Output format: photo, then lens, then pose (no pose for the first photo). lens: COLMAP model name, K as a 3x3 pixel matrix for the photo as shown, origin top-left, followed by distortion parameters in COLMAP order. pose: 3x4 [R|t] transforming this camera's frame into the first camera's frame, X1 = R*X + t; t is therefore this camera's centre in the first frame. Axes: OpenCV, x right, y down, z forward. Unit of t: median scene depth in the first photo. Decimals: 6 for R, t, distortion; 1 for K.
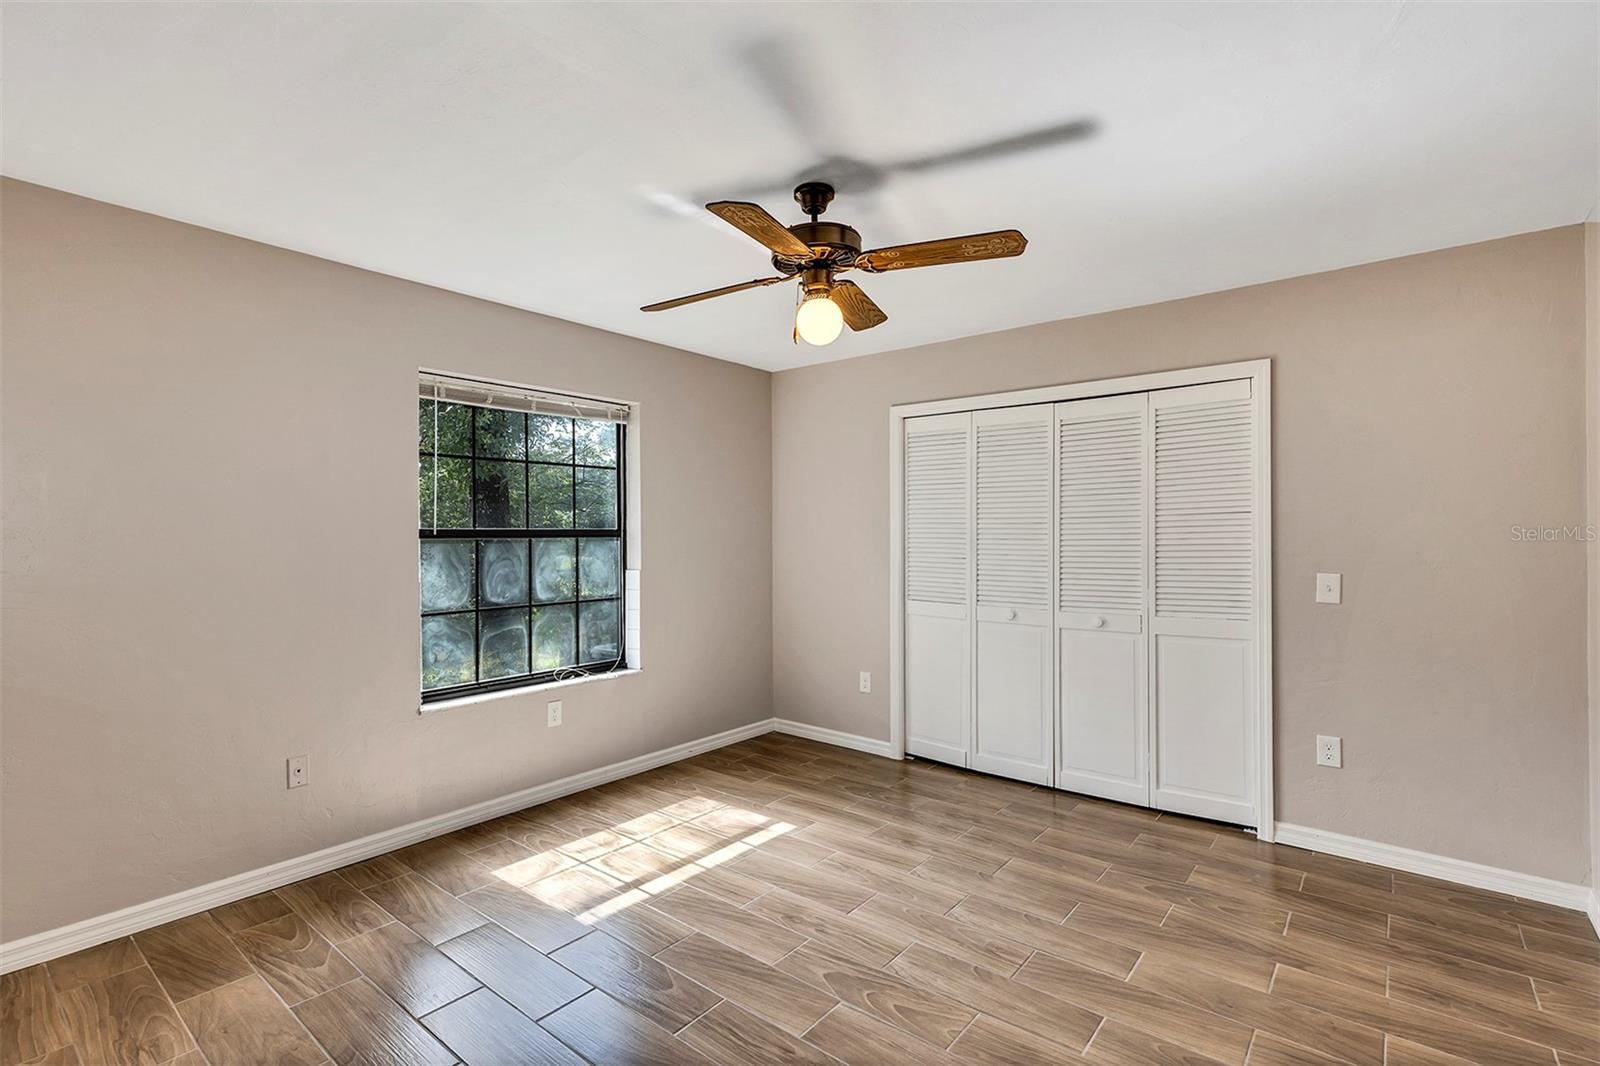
lens RADIAL K [[723.9, 0, 800.0], [0, 723.9, 533.0], [0, 0, 1]] dist [0.002530, 0.000825]
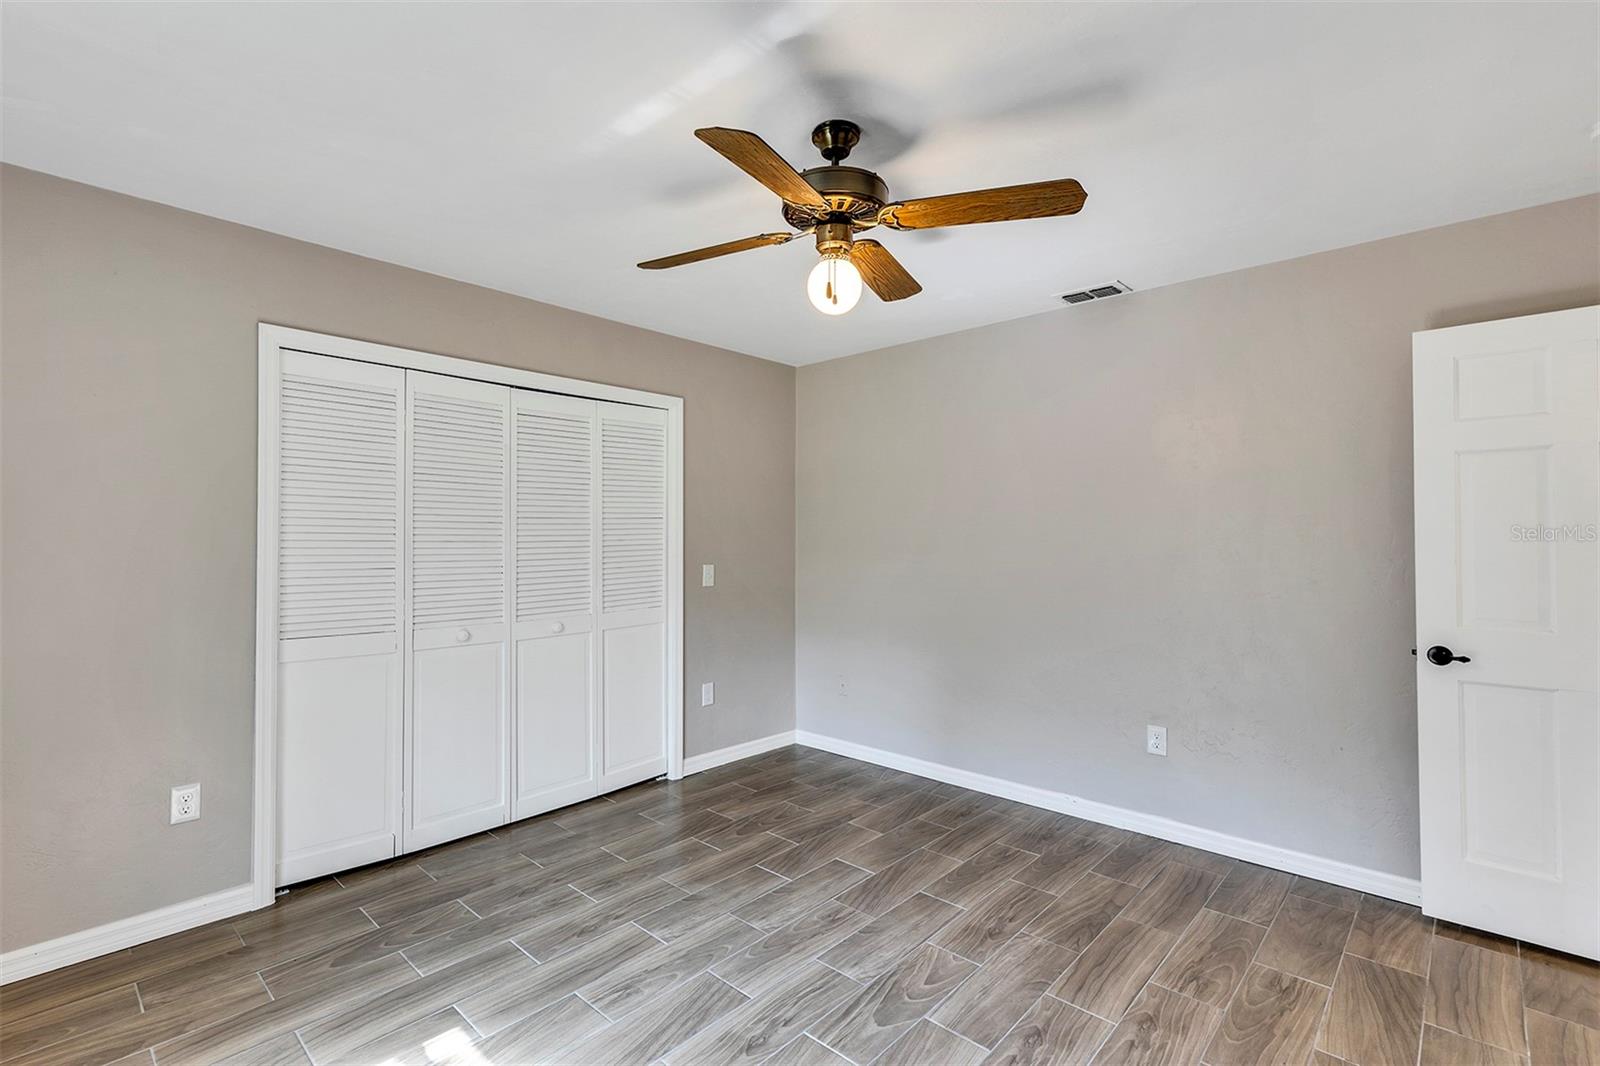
lens RADIAL K [[722.5, 0, 776.4], [0, 722.5, 534.2], [0, 0, 1]] dist [0.004396, 0.000584]
pose [[0.093153, 0.004920, 0.995640, -0.622152], [-0.002263, 0.999986, -0.004730, 0.003836], [-0.995649, -0.001813, 0.093163, 0.743138]]
